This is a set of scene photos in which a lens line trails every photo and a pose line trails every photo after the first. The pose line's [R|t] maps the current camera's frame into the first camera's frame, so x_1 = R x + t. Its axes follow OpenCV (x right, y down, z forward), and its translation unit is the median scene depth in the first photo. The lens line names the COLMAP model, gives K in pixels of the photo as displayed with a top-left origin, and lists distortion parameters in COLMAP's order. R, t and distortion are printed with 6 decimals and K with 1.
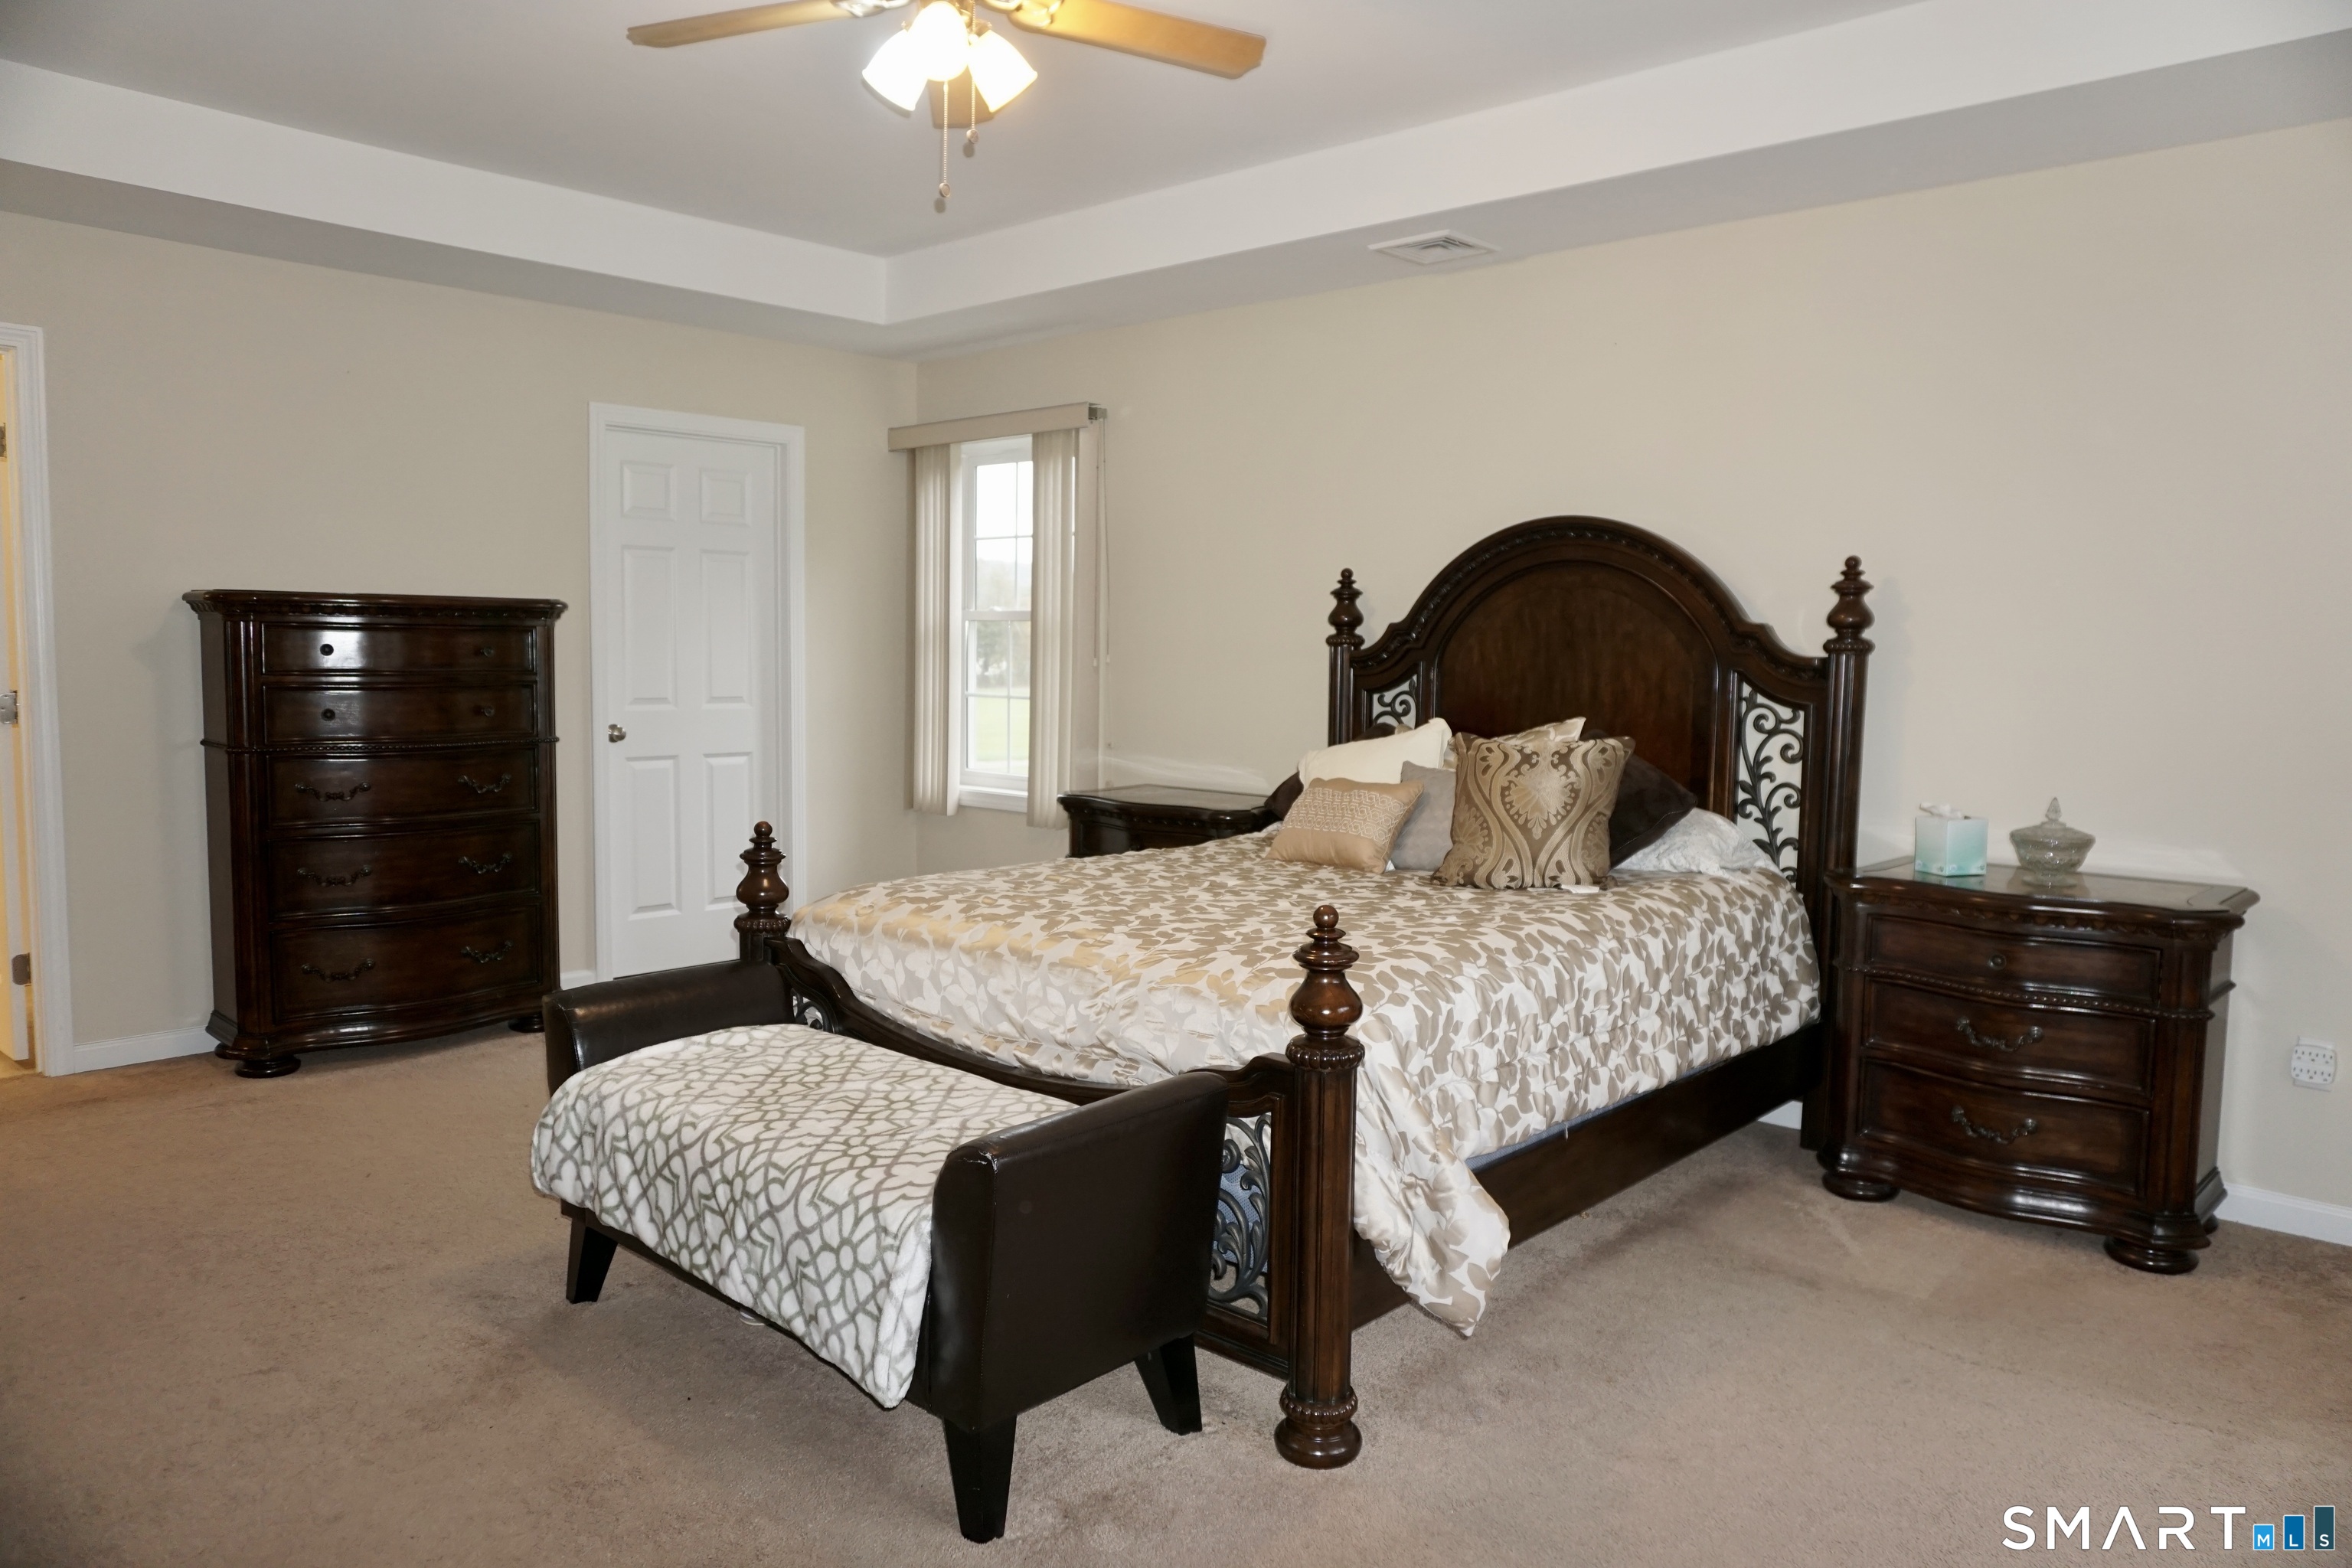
lens RADIAL K [[1765.7, 0, 1179.1], [0, 1765.7, 773.9], [0, 0, 1]] dist [-0.011970, -0.008320]
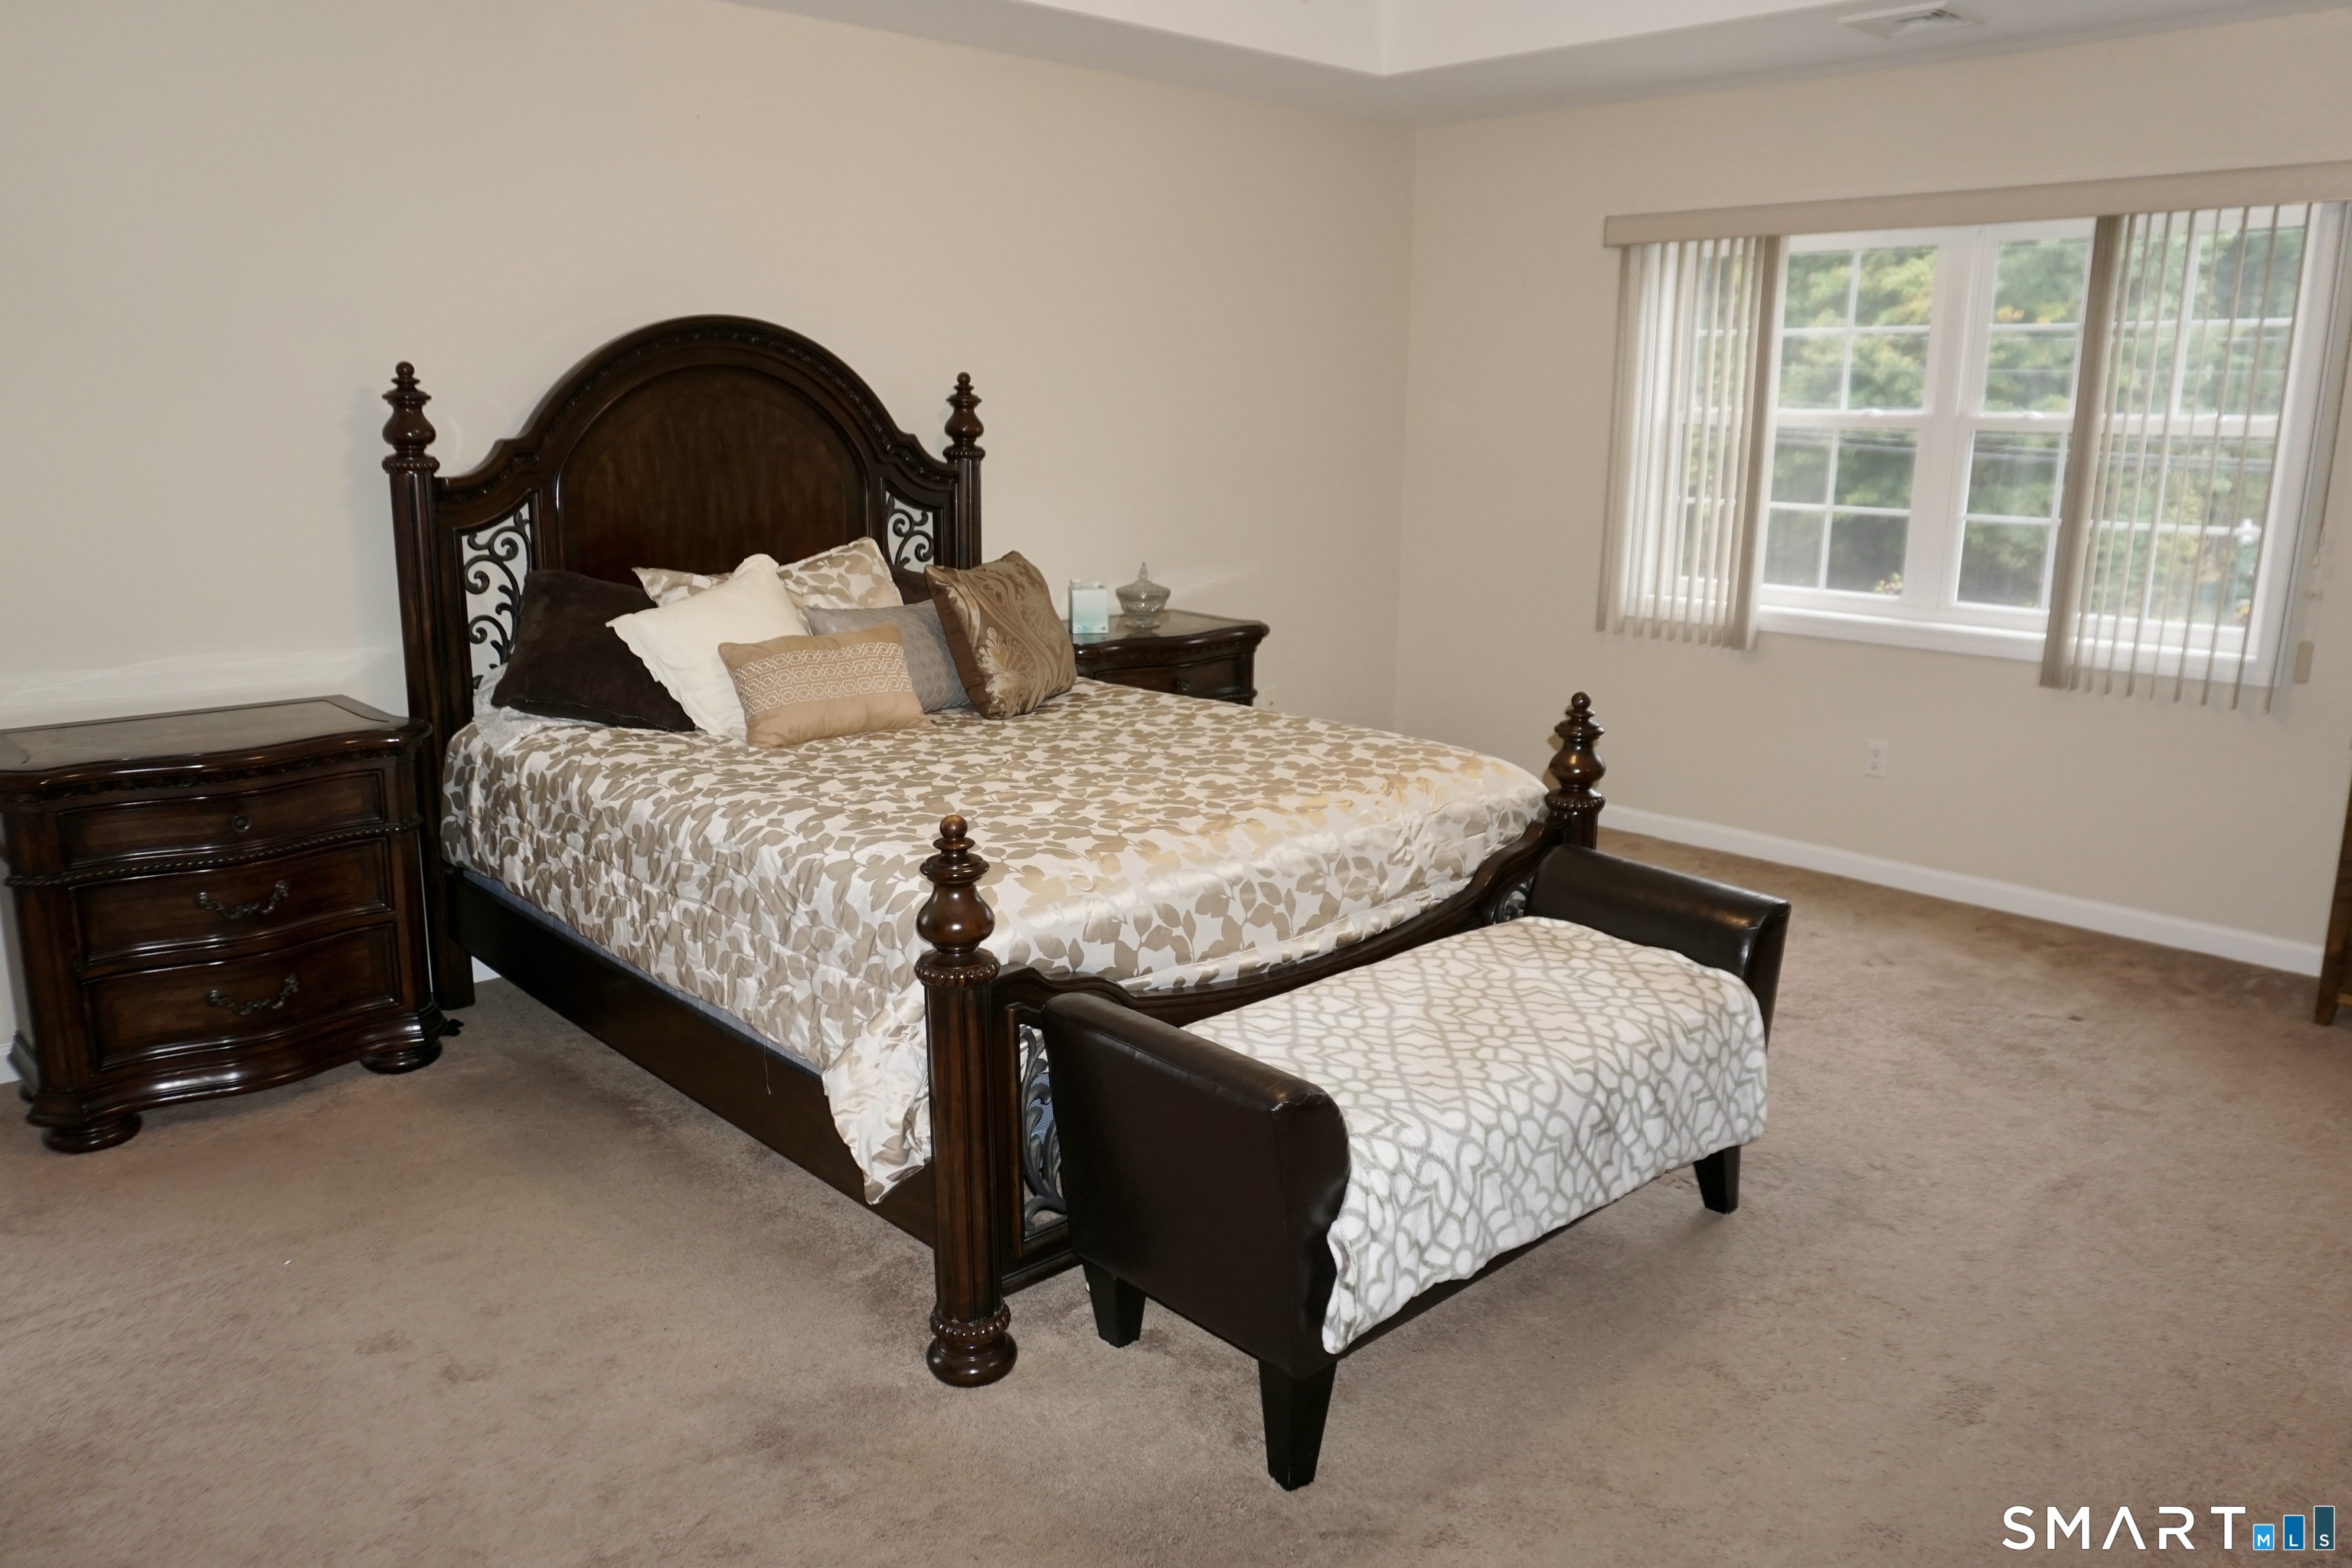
lens RADIAL K [[1674.8, 0, 1176.0], [0, 1674.8, 784.0], [0, 0, 1]] dist [-0.069282, 0.000864]
pose [[0.021016, -0.210397, 0.977390, -0.698210], [0.084959, 0.974446, 0.207936, -0.074082], [-0.996163, 0.078668, 0.038354, 0.813251]]
